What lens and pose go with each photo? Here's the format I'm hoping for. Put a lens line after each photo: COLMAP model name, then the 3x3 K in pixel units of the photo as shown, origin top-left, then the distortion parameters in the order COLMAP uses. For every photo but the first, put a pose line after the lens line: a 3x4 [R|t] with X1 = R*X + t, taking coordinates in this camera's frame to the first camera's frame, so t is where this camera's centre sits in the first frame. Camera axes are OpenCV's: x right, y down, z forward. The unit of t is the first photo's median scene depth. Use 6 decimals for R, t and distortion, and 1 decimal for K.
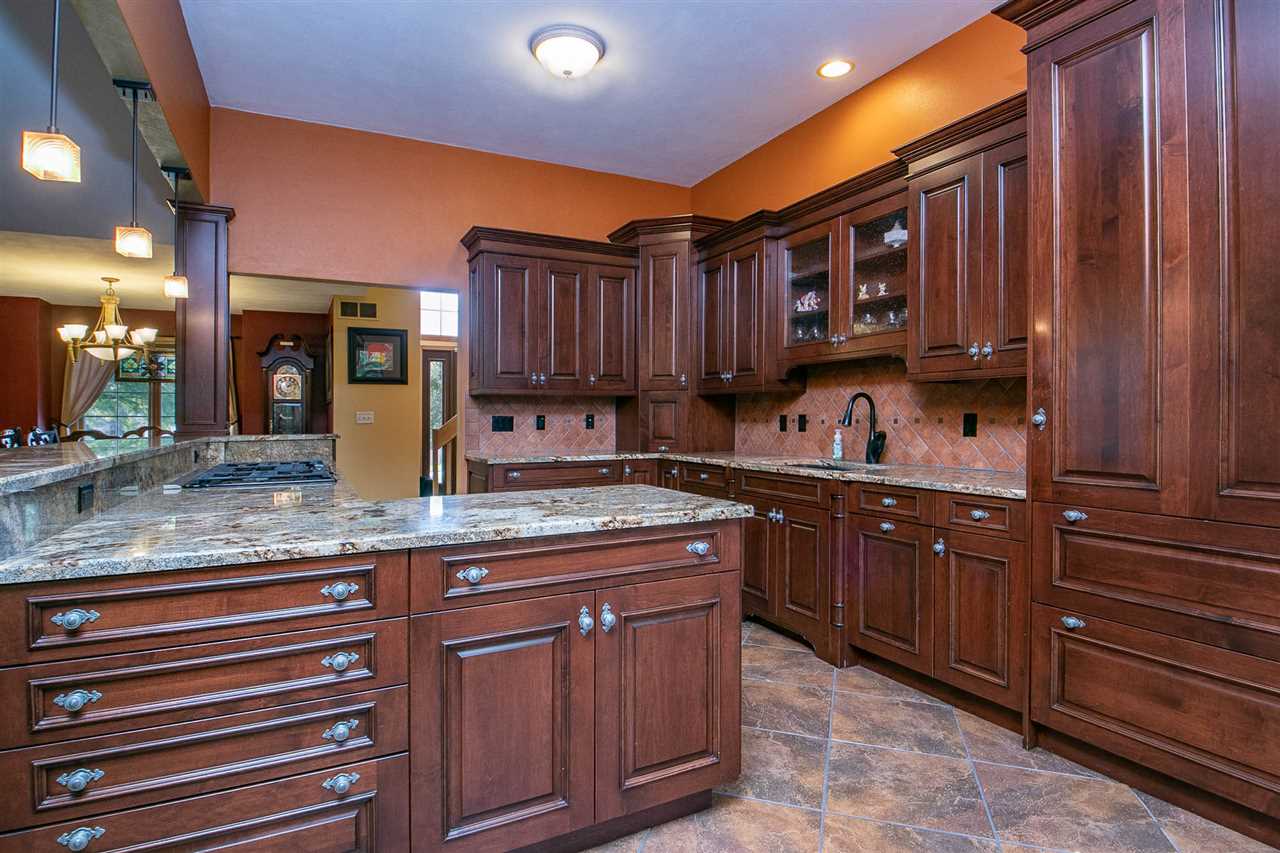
lens RADIAL K [[655.2, 0, 638.3], [0, 655.2, 420.6], [0, 0, 1]] dist [-0.029759, -0.001450]
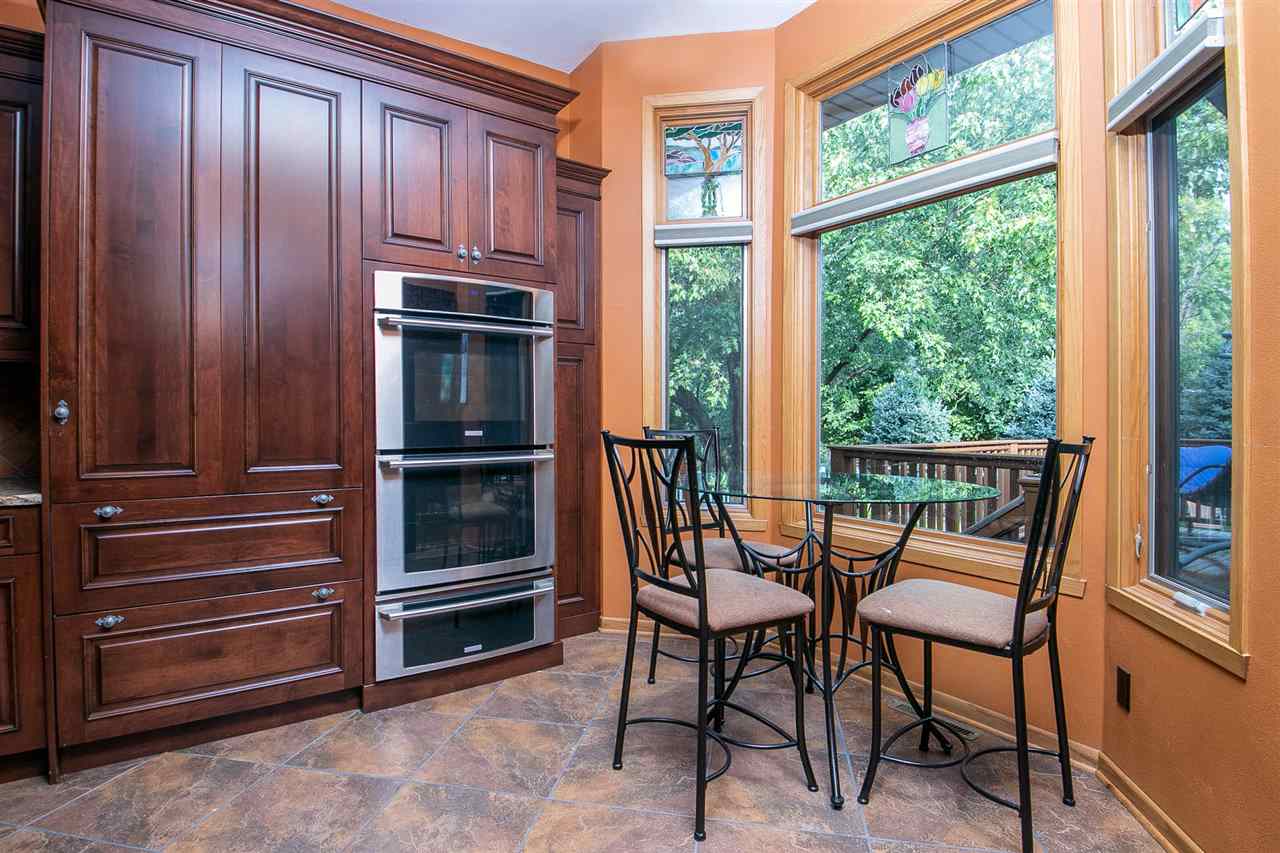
lens RADIAL K [[655.2, 0, 631.9], [0, 655.2, 423.5], [0, 0, 1]] dist [-0.029759, -0.001450]
pose [[-0.144673, -0.012385, 0.989402, -0.378464], [-0.001995, 0.999923, 0.012225, 0.001057], [-0.989478, -0.000205, -0.144687, 0.347562]]
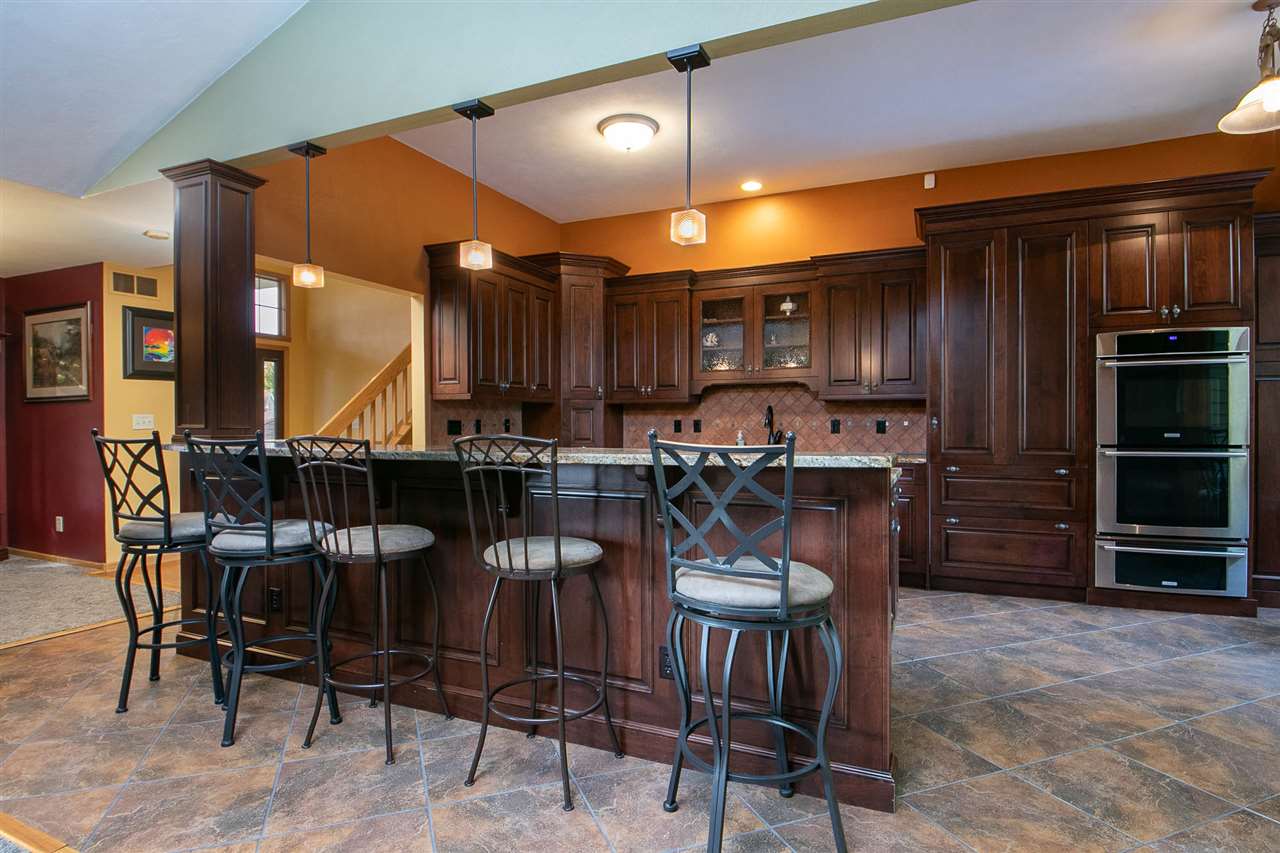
lens RADIAL K [[655.2, 0, 638.3], [0, 655.2, 432.1], [0, 0, 1]] dist [-0.029759, -0.001450]
pose [[0.773885, -0.006301, 0.633295, -1.382396], [0.001634, 0.999967, 0.007954, 0.009878], [-0.633324, -0.005121, 0.773870, 0.024377]]
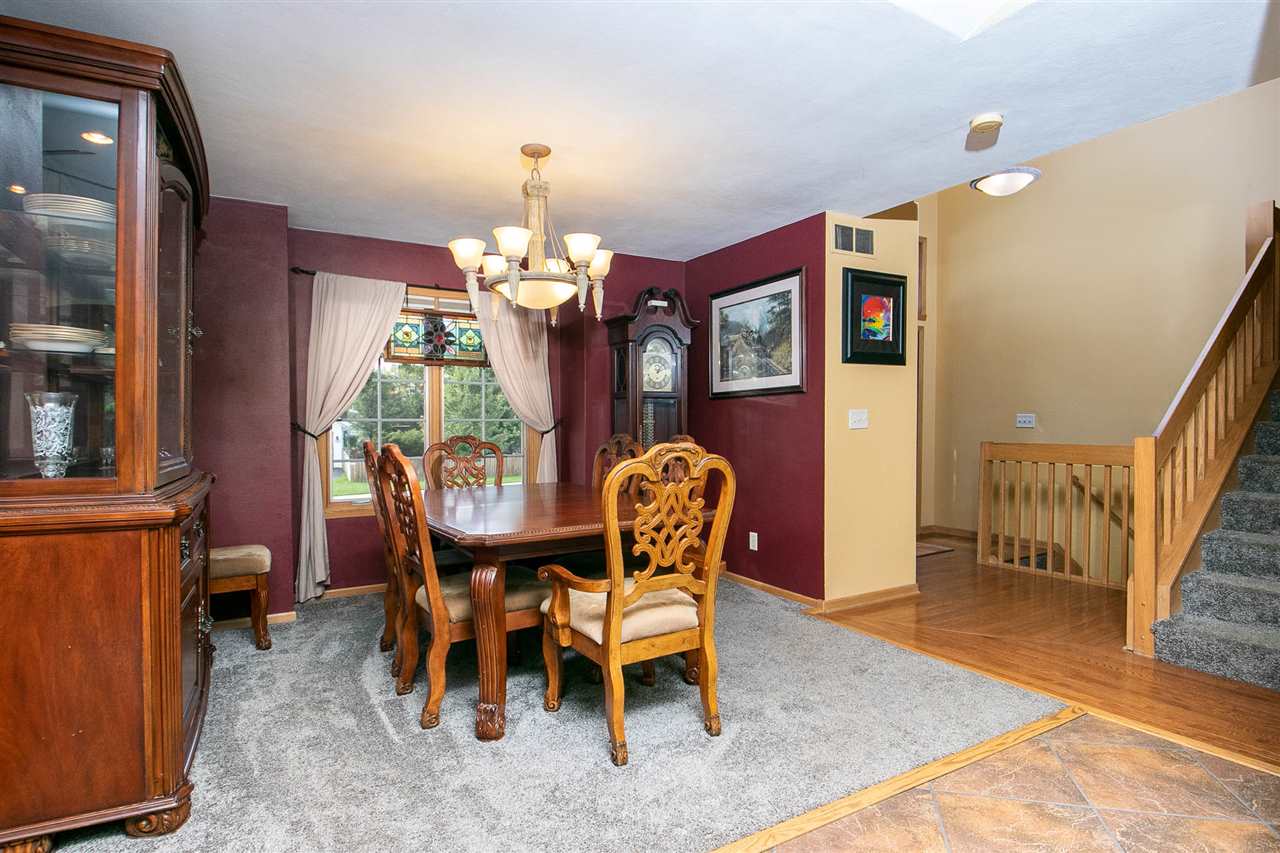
lens RADIAL K [[655.2, 0, 643.2], [0, 655.2, 428.9], [0, 0, 1]] dist [-0.029759, -0.001450]
pose [[0.999167, -0.005031, 0.040498, -1.991203], [0.004785, 0.999970, 0.006154, 0.000943], [-0.040528, -0.005955, 0.999161, 1.228945]]
